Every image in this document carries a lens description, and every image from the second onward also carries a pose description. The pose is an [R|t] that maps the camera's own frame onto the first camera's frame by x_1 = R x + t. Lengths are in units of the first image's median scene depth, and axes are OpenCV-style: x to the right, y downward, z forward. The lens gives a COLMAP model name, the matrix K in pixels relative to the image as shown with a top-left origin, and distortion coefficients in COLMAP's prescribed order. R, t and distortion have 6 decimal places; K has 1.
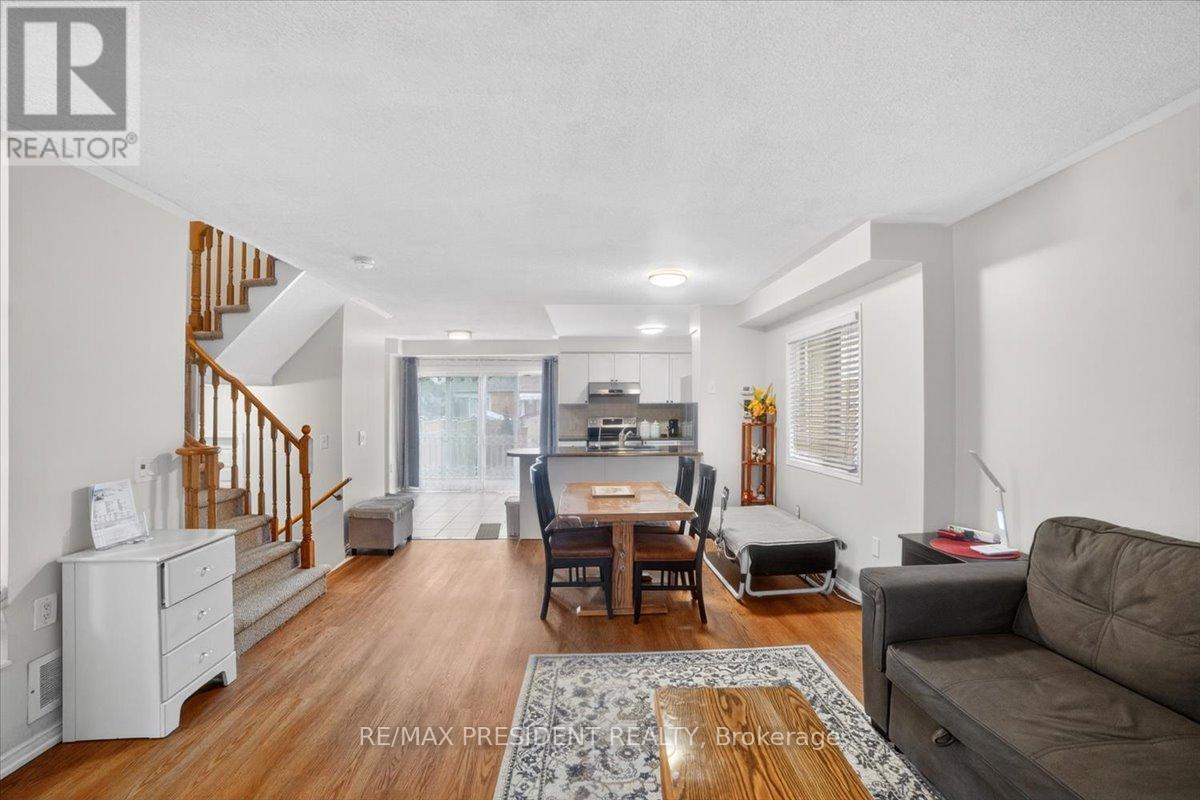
lens RADIAL K [[505.4, 0, 600.1], [0, 505.4, 408.0], [0, 0, 1]] dist [-0.099374, 0.038999]
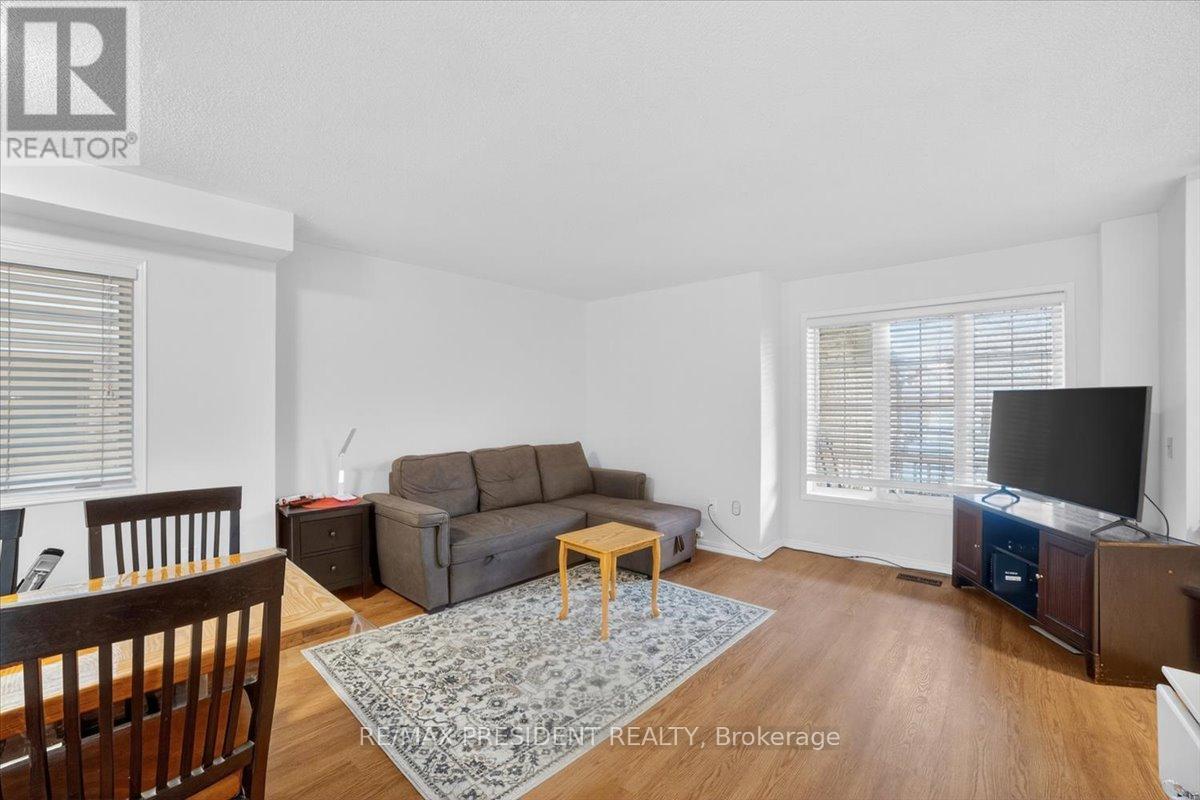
lens RADIAL K [[505.4, 0, 600.1], [0, 505.4, 408.0], [0, 0, 1]] dist [-0.099374, 0.038999]
pose [[-0.725926, 0.009265, 0.687710, -0.540899], [0.009022, 0.999952, -0.003949, 0.030591], [-0.687714, 0.003338, -0.725974, 1.119196]]
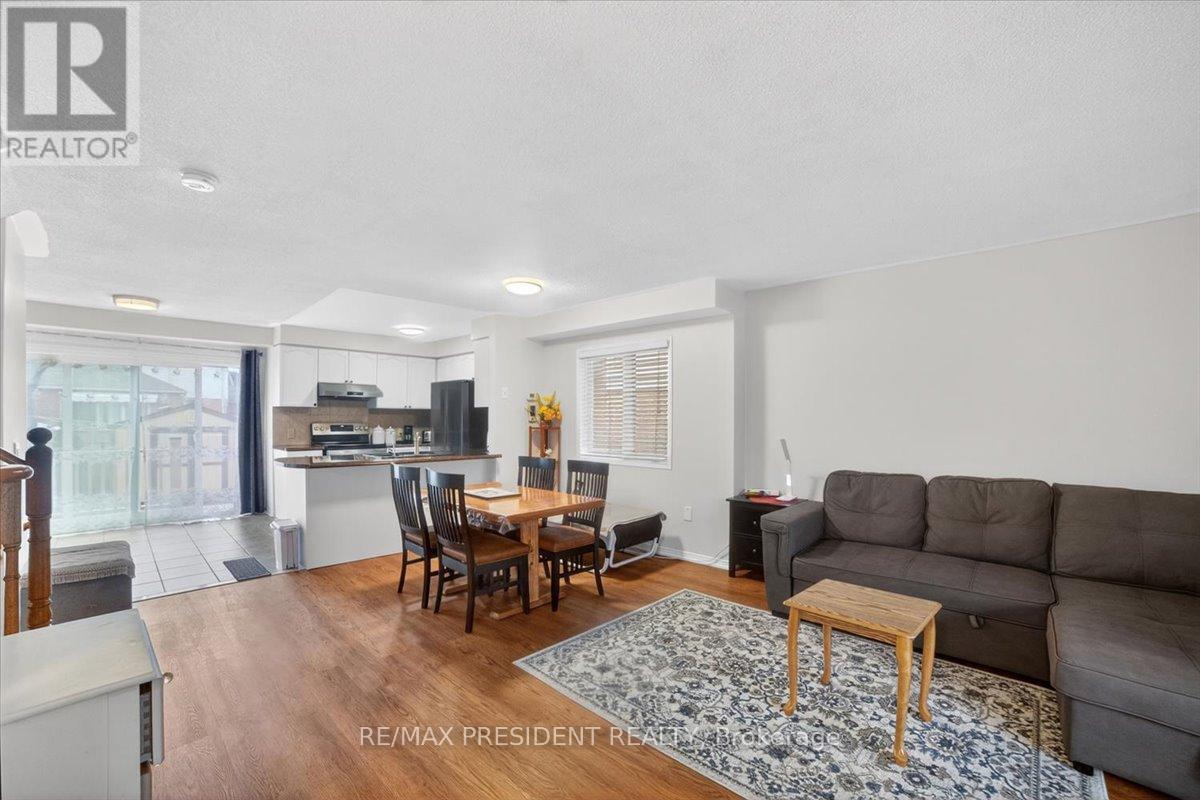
lens RADIAL K [[505.4, 0, 600.1], [0, 505.4, 408.0], [0, 0, 1]] dist [-0.099374, 0.038999]
pose [[0.713904, 0.021969, 0.699899, -0.616992], [-0.007451, 0.999689, -0.023778, 0.023503], [-0.700204, 0.011760, 0.713846, 0.167464]]
